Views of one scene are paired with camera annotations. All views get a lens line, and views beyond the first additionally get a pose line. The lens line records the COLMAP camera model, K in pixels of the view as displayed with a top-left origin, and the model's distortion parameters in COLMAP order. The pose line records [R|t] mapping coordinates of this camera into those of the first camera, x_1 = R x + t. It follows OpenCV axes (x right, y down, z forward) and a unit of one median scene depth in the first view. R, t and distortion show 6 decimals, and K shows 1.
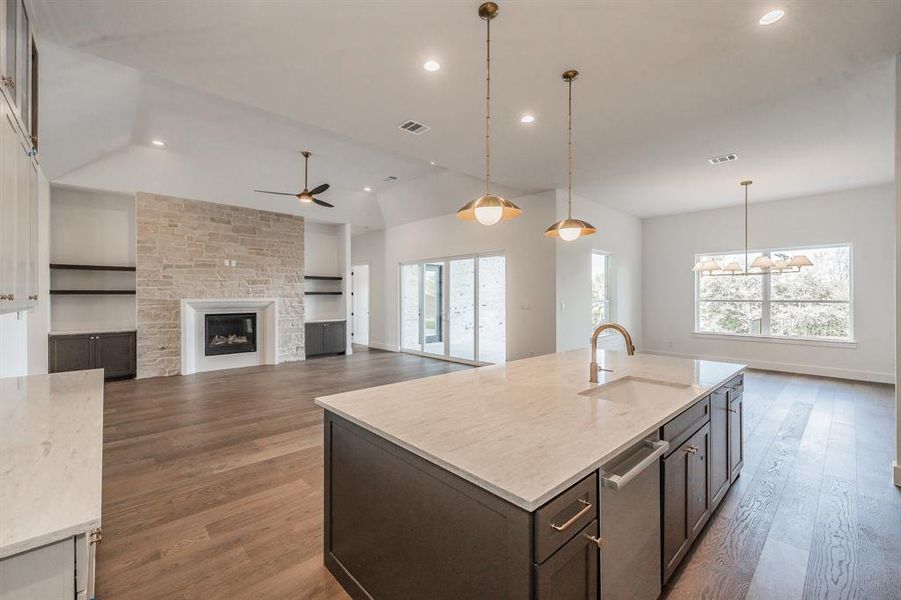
lens RADIAL K [[373.9, 0, 450.5], [0, 373.9, 300.0], [0, 0, 1]] dist [-0.000983, -0.000120]
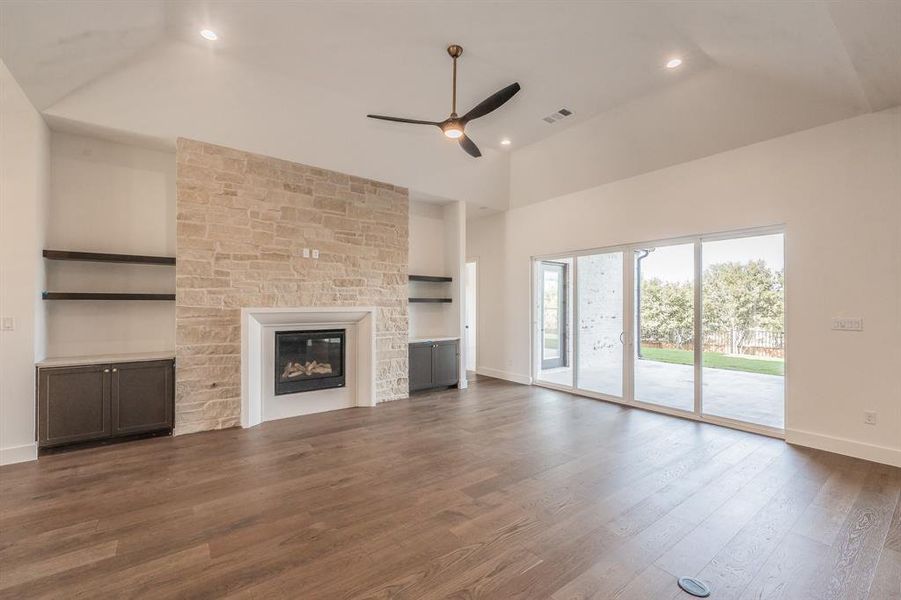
lens RADIAL K [[380.2, 0, 450.6], [0, 380.2, 306.7], [0, 0, 1]] dist [0.001041, 0.000072]
pose [[0.994632, 0.003904, -0.103399, -0.267708], [-0.004558, 0.999971, -0.006085, -0.001963], [0.103372, 0.006524, 0.994621, 0.350581]]
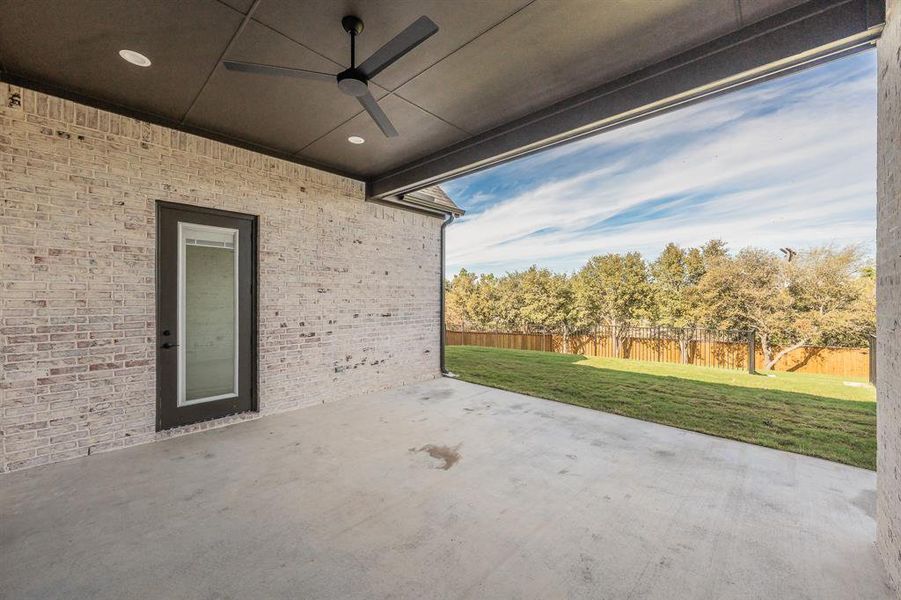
lens RADIAL K [[354.4, 0, 450.5], [0, 354.4, 300.0], [0, 0, 1]] dist [-0.000539, -0.000058]
pose [[0.997458, 0.003684, 0.071159, 0.234673], [-0.003430, 0.999987, -0.003689, -0.005632], [-0.071171, 0.003436, 0.997458, 0.949874]]
